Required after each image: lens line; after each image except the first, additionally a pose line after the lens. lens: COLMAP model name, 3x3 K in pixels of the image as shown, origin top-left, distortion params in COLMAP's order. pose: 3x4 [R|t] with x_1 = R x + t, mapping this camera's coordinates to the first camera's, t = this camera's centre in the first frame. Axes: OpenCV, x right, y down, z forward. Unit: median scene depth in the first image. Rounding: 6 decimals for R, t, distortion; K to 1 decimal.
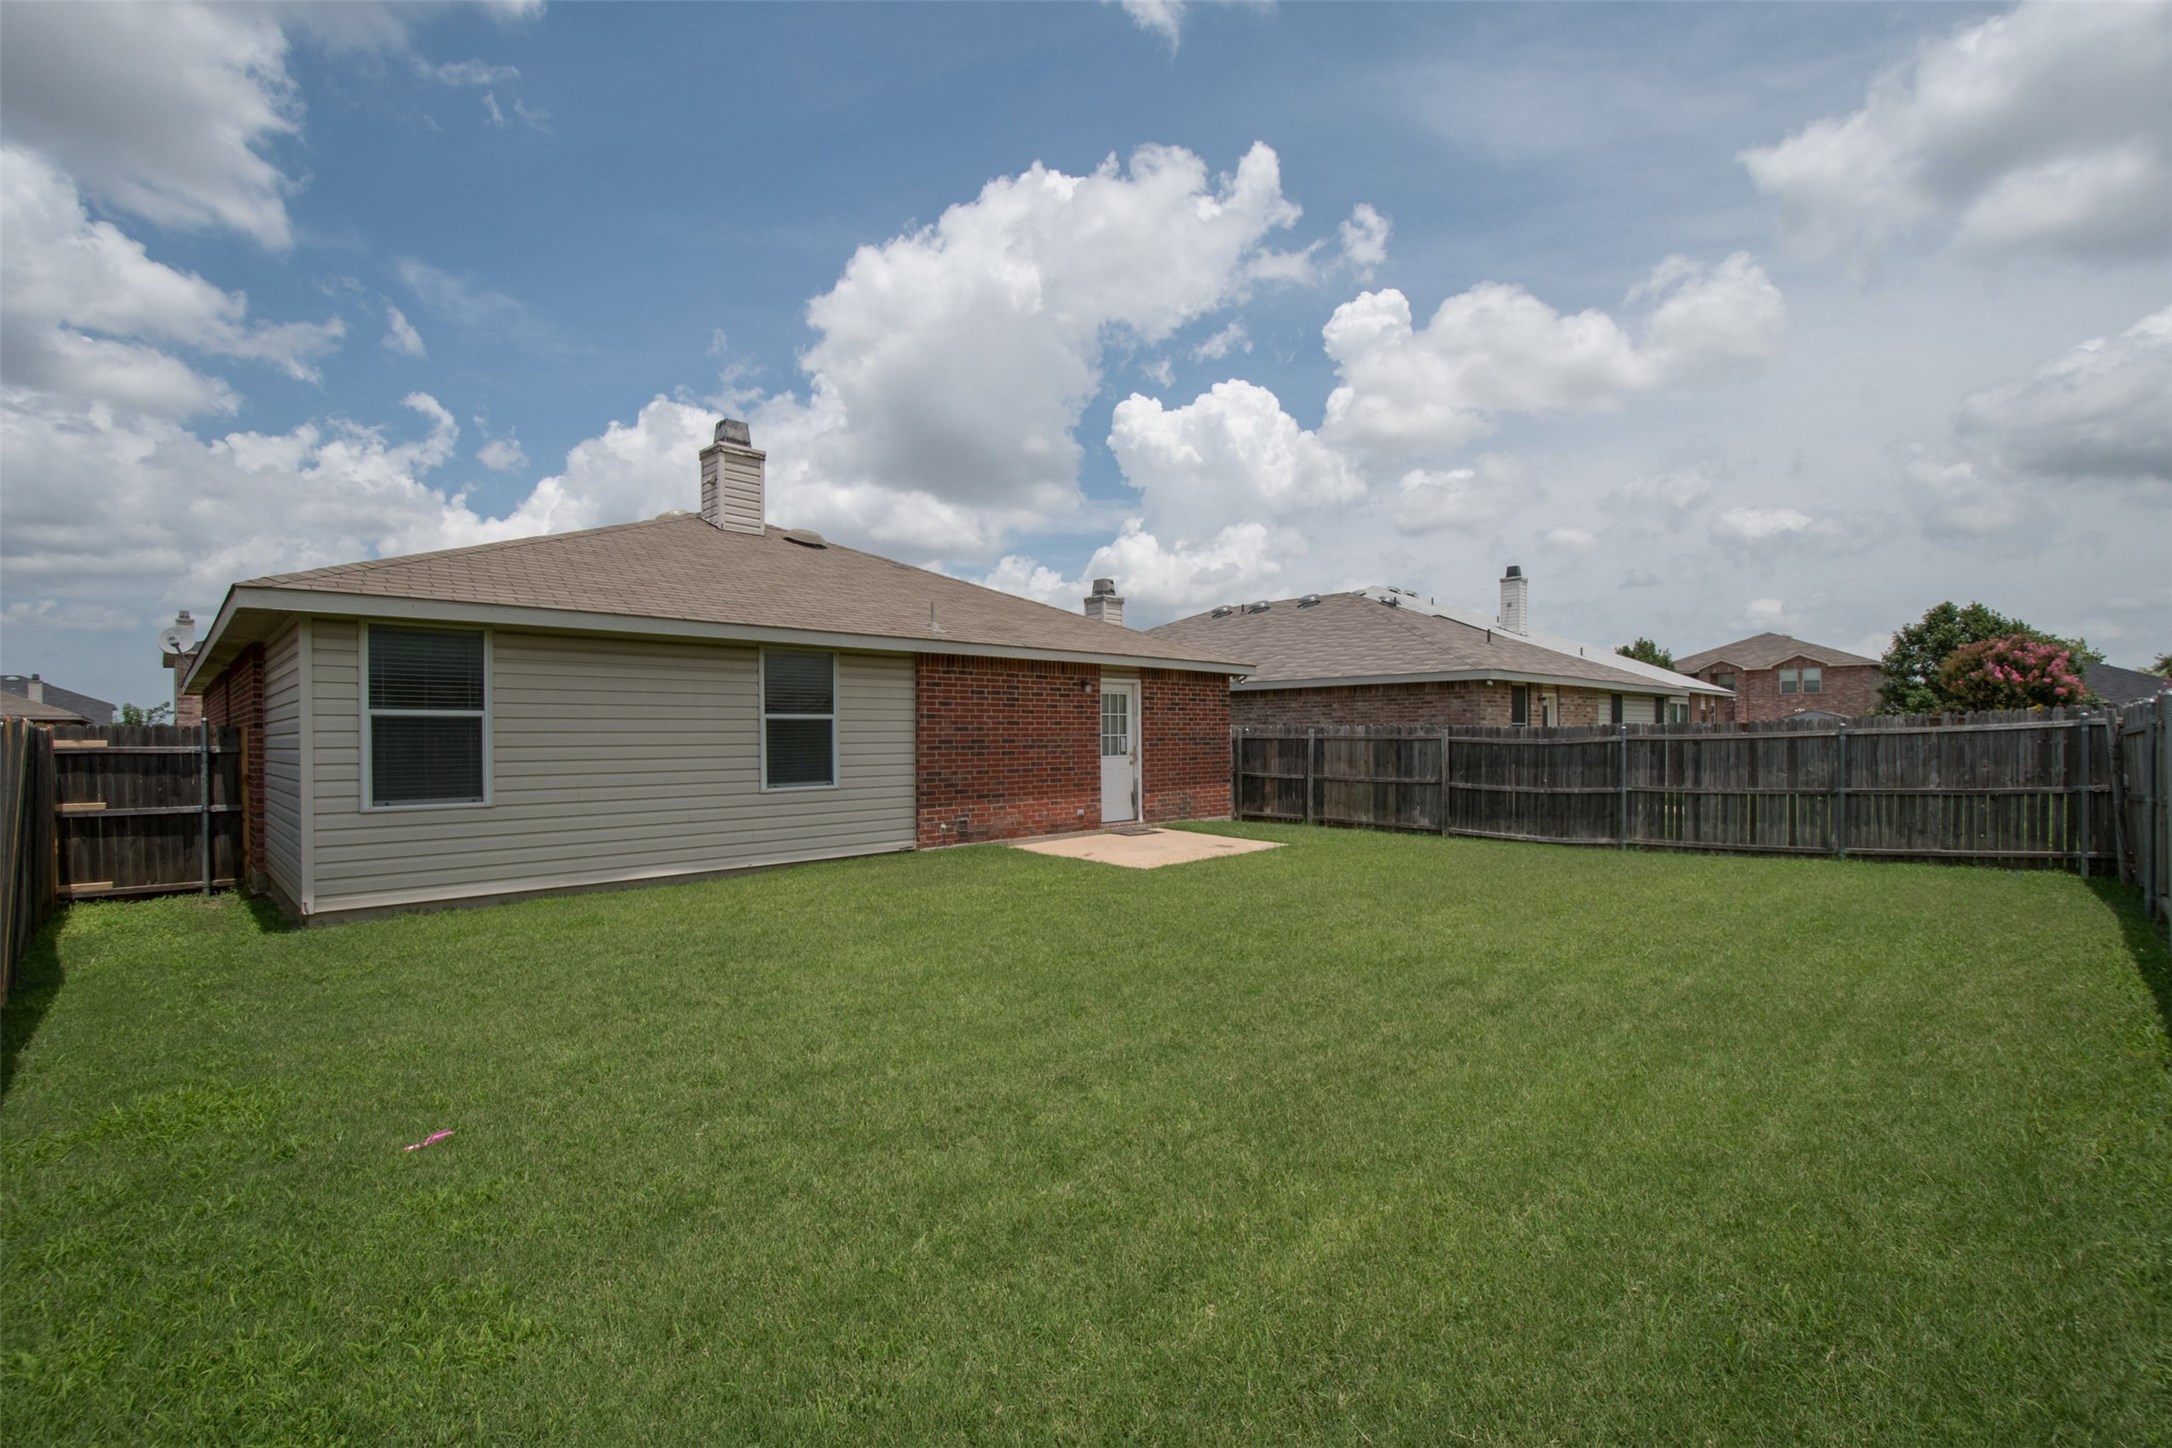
lens RADIAL K [[940.1, 0, 1080.1], [0, 940.1, 735.0], [0, 0, 1]] dist [0.002371, -0.000278]
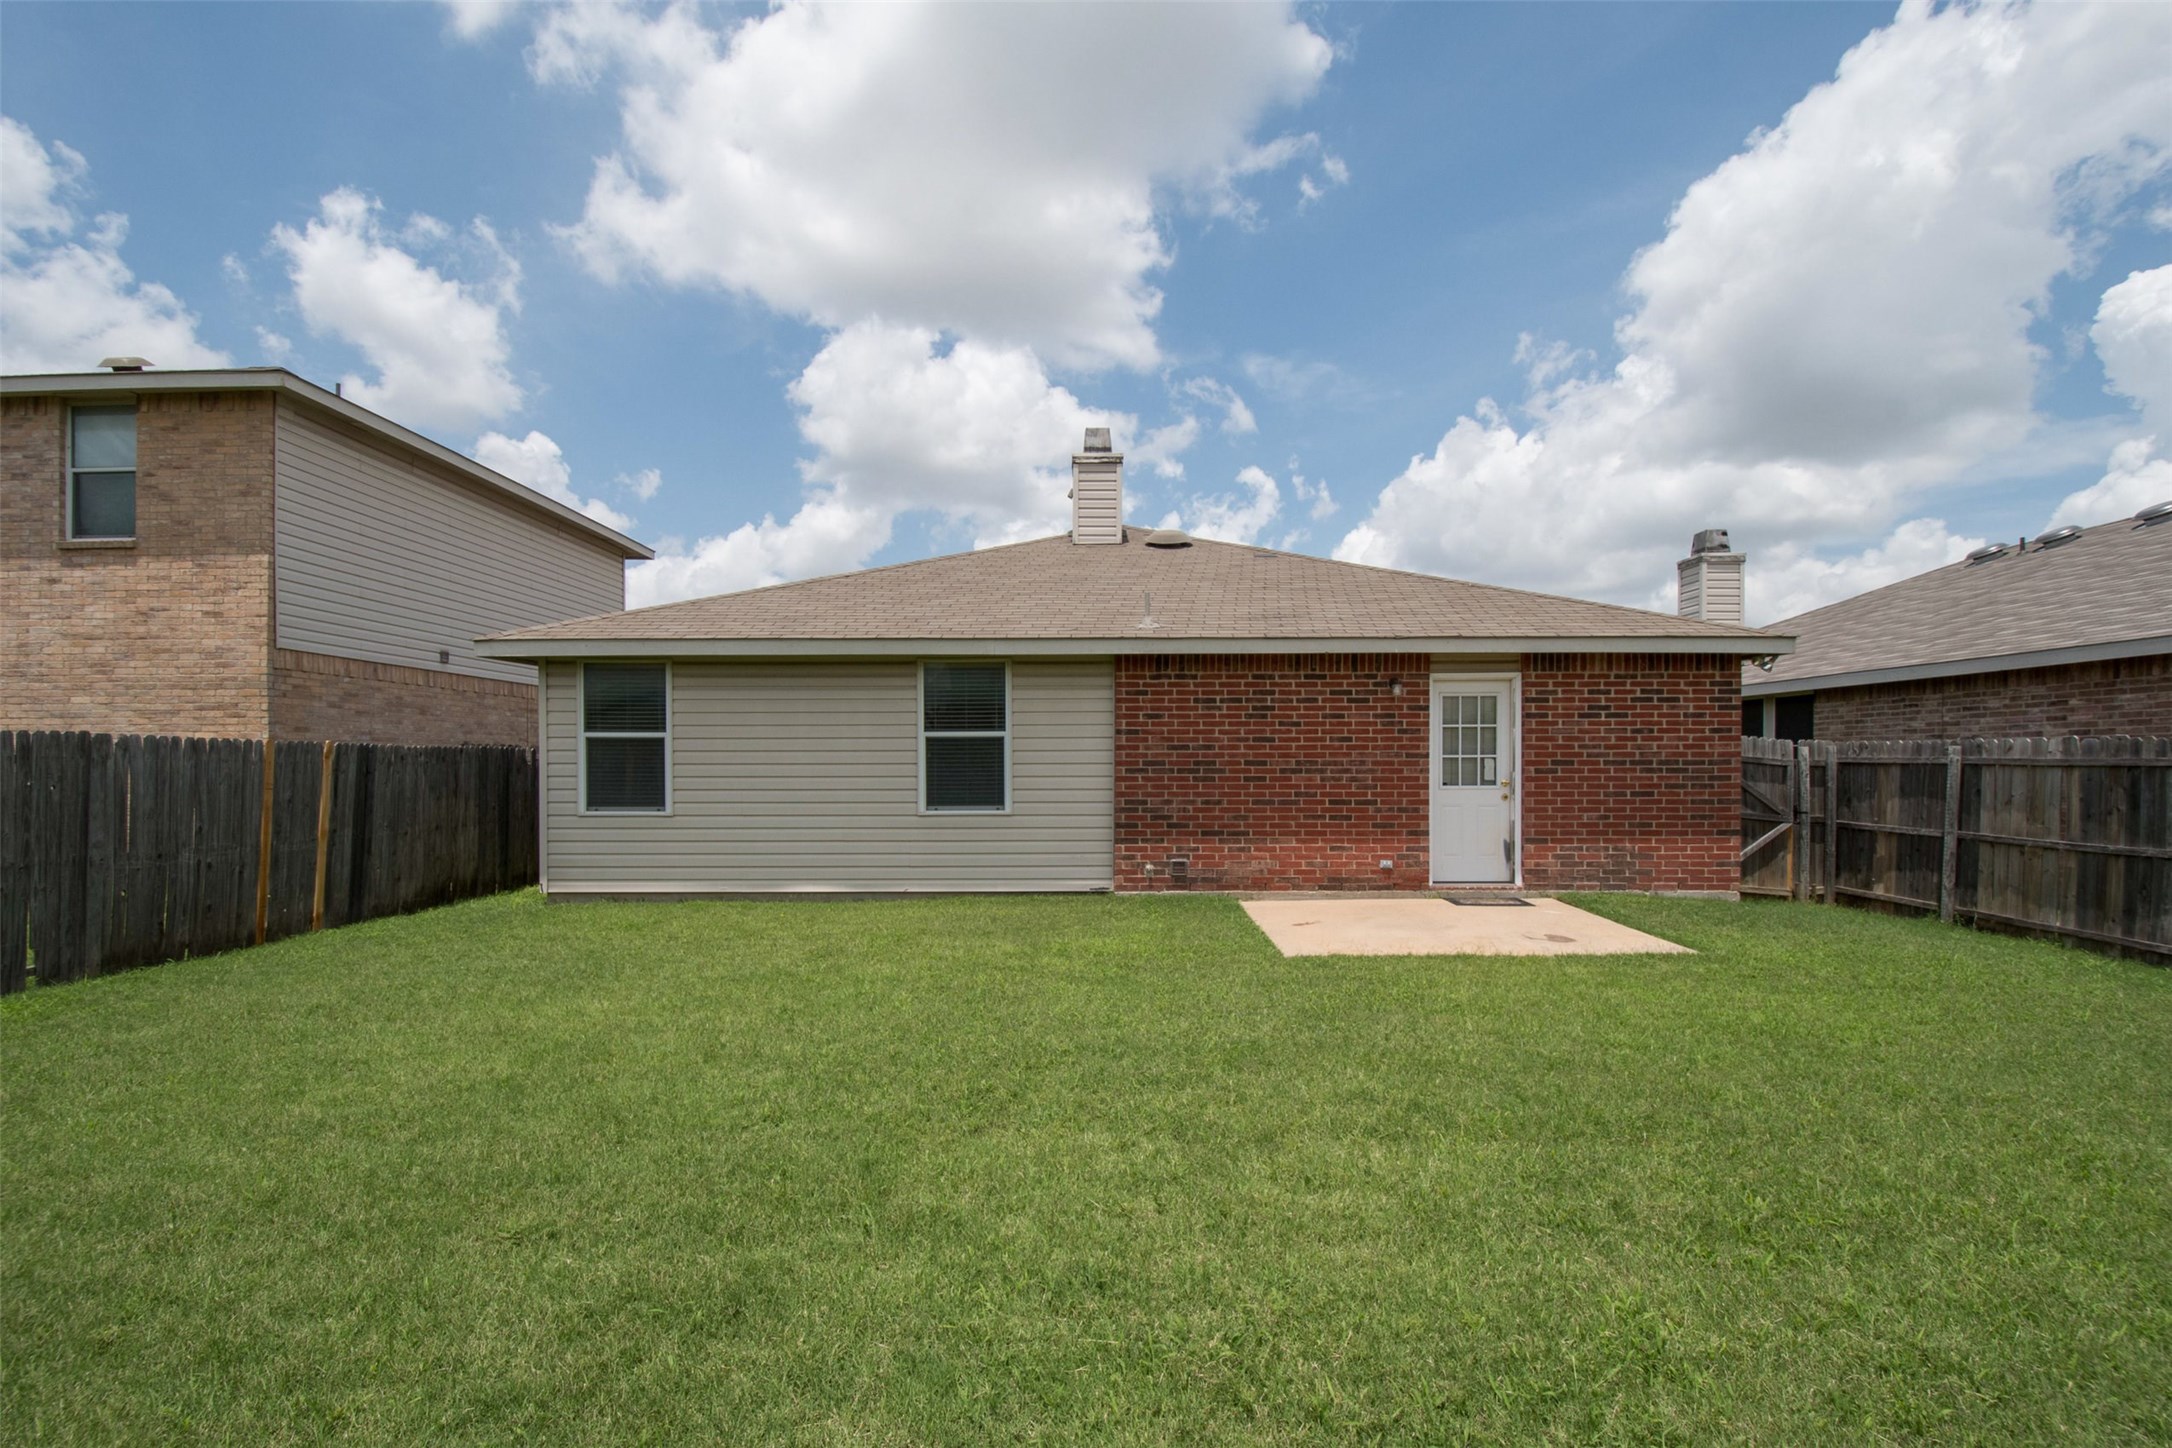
lens RADIAL K [[959.6, 0, 1111.9], [0, 959.6, 771.1], [0, 0, 1]] dist [0.015743, -0.024384]
pose [[0.711489, 0.011693, -0.702600, 0.338620], [-0.002652, 0.999899, 0.013954, 0.002151], [0.702692, -0.008065, 0.711448, 0.315653]]
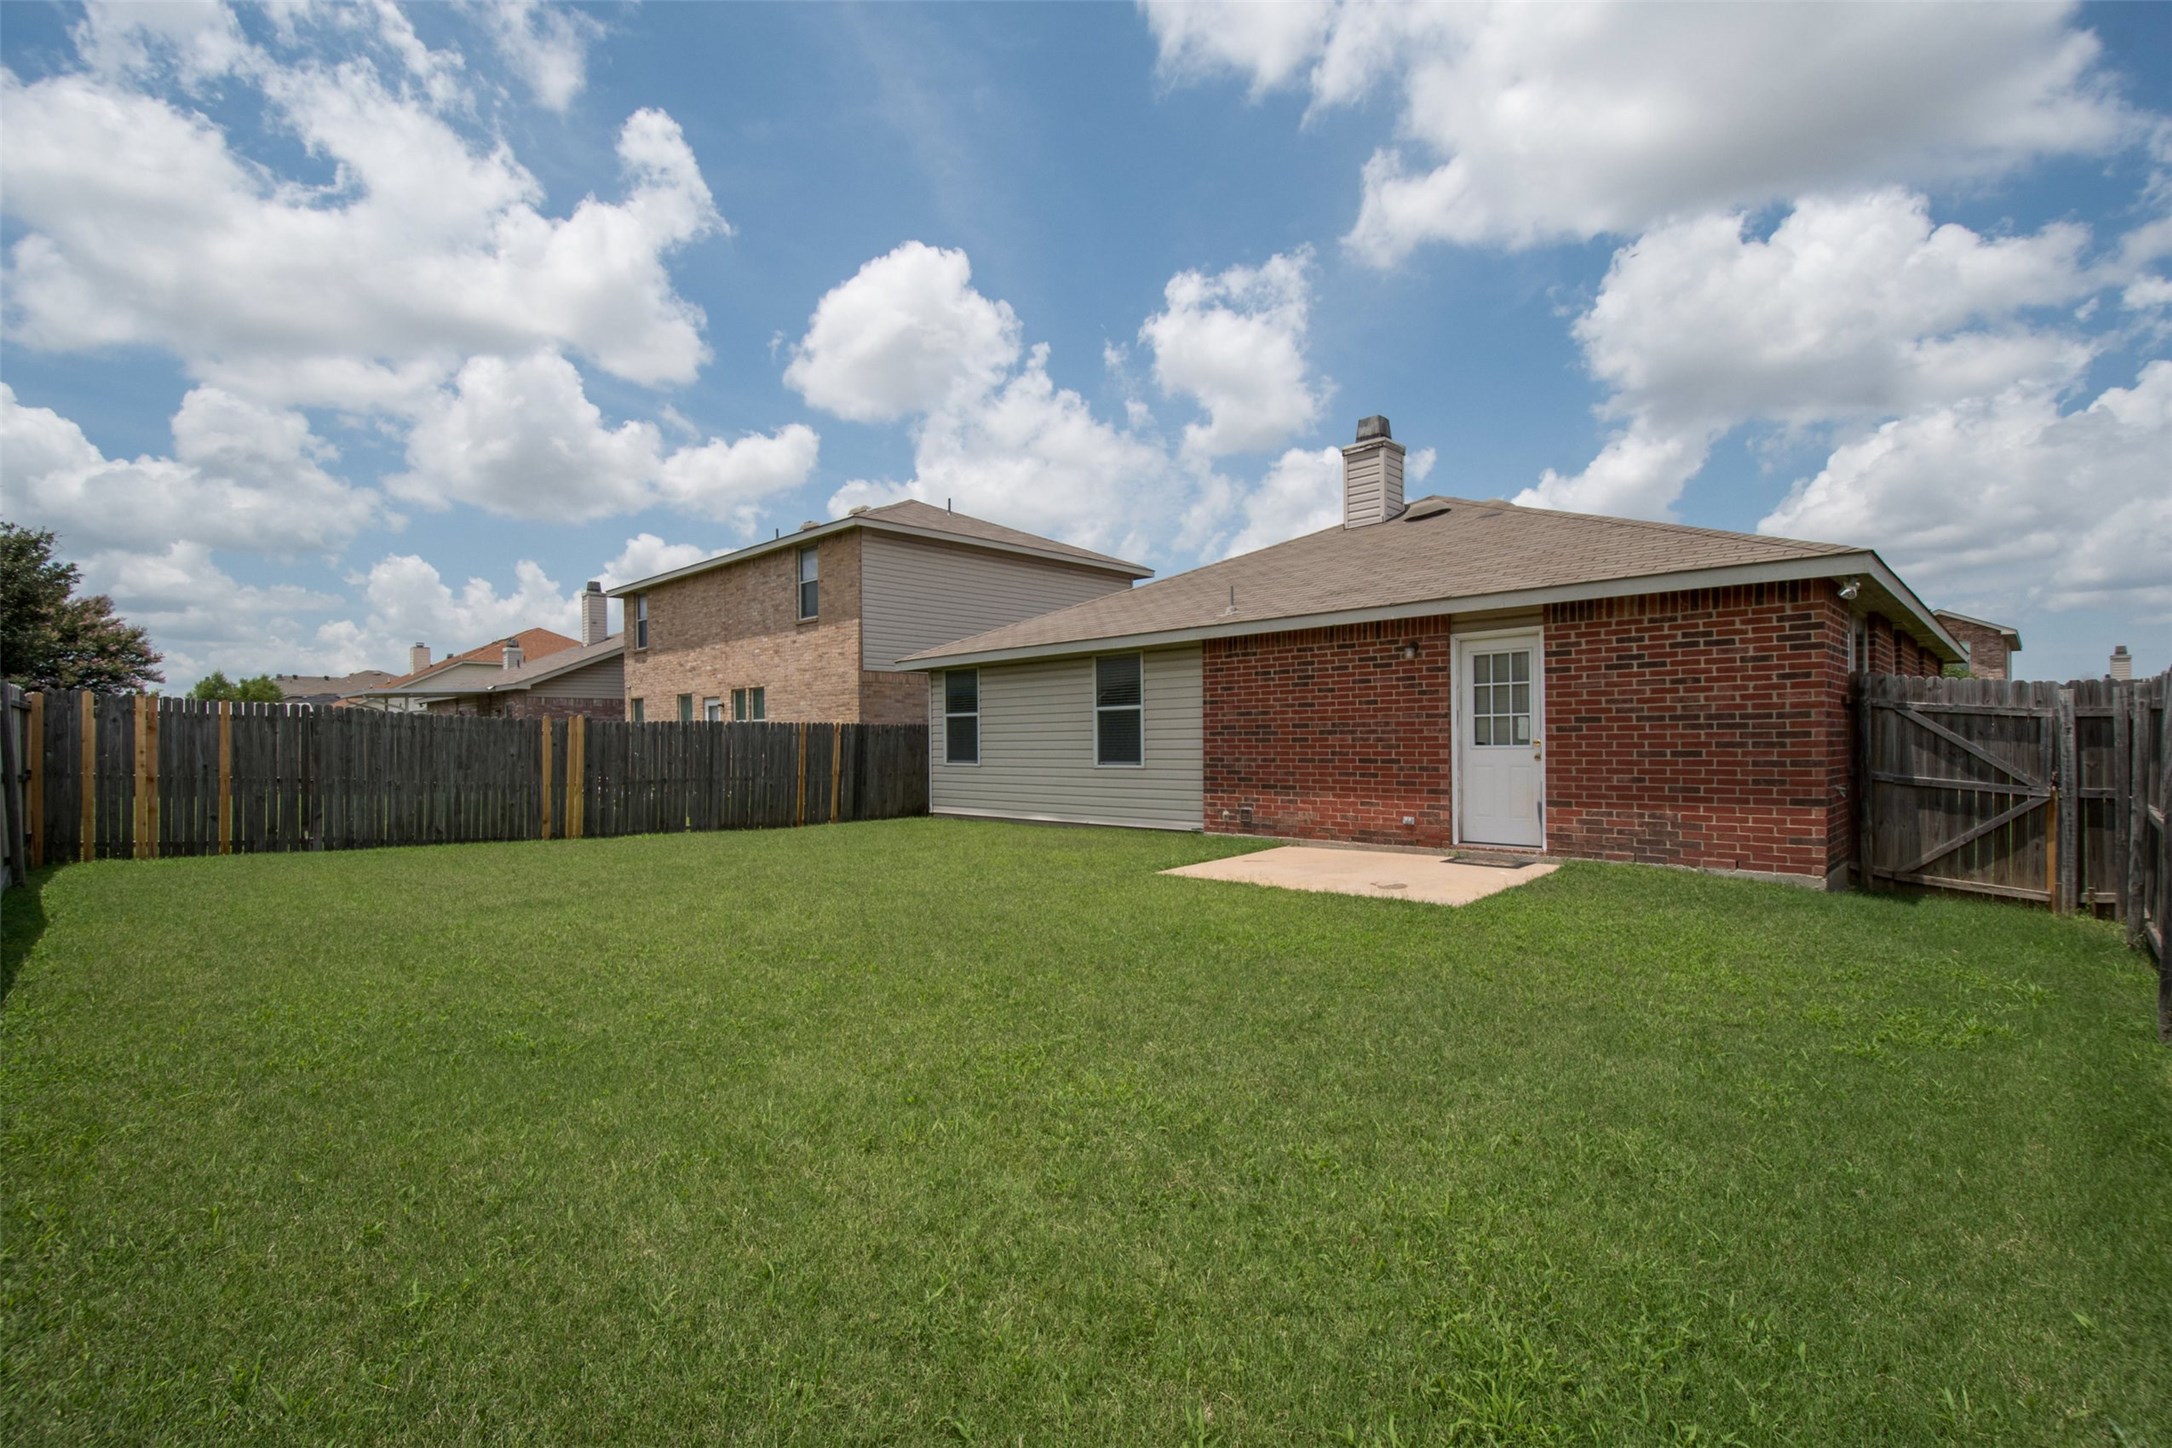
lens RADIAL K [[989.7, 0, 1079.6], [0, 989.7, 736.3], [0, 0, 1]] dist [-0.014798, -0.000981]
pose [[-0.001256, 0.004639, -0.999988, 0.728303], [0.014571, 0.999883, 0.004620, 0.007859], [0.999893, -0.014565, -0.001323, 0.693543]]
